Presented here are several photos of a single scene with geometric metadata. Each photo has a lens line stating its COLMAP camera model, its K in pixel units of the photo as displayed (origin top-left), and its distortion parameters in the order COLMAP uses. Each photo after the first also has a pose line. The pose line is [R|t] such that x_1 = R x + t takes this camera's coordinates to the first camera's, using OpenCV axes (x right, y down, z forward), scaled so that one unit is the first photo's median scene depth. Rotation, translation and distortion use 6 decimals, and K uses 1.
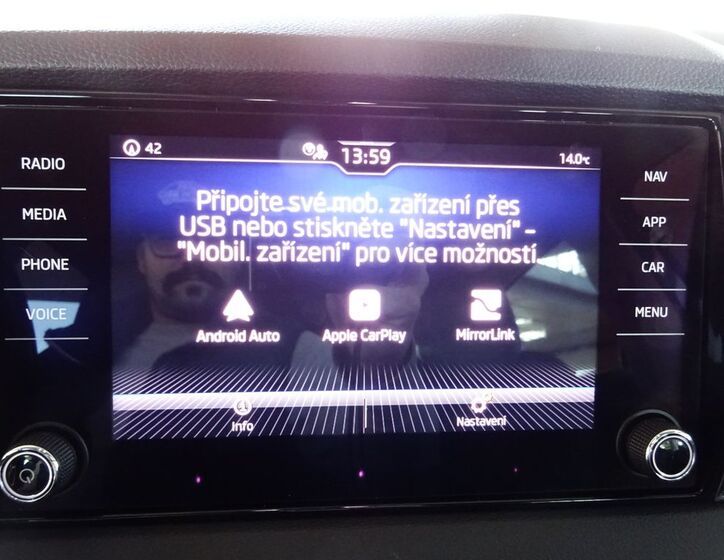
lens RADIAL K [[552.2, 0, 362.0], [0, 552.2, 280.0], [0, 0, 1]] dist [-0.005330, -0.001745]
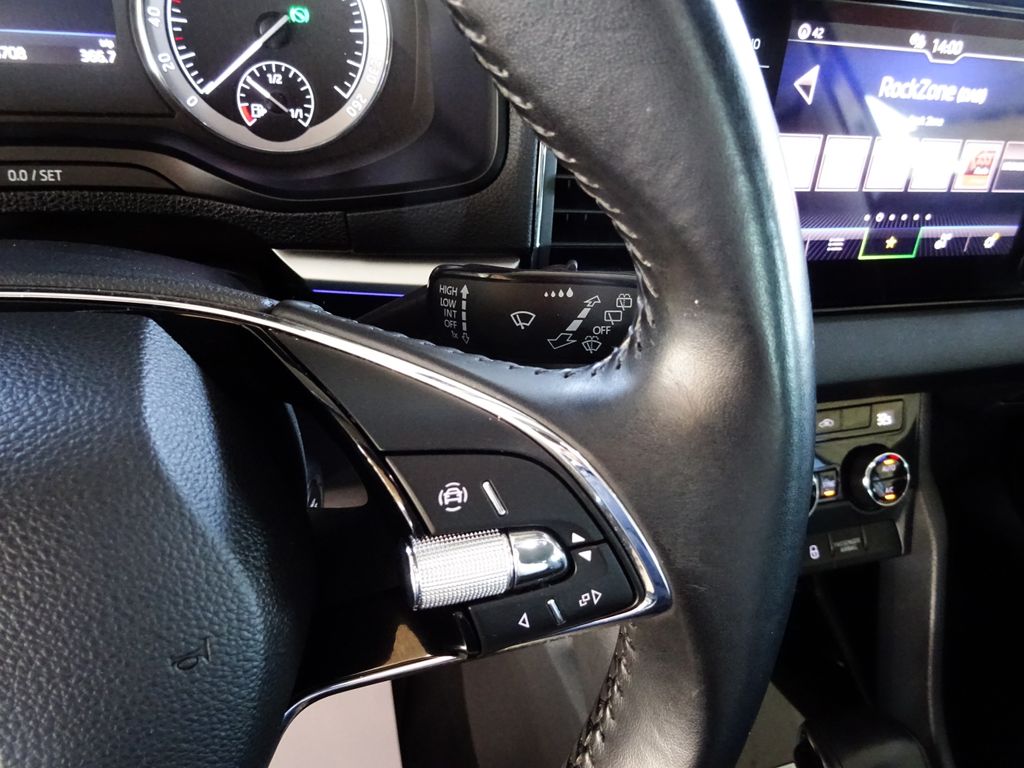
lens RADIAL K [[751.2, 0, 512.0], [0, 751.2, 384.0], [0, 0, 1]] dist [-0.005335, -0.001891]
pose [[0.967860, -0.053221, 0.245792, -1.450441], [-0.049634, 0.917702, 0.394156, -0.138697], [-0.246541, -0.393687, 0.885566, -0.616742]]
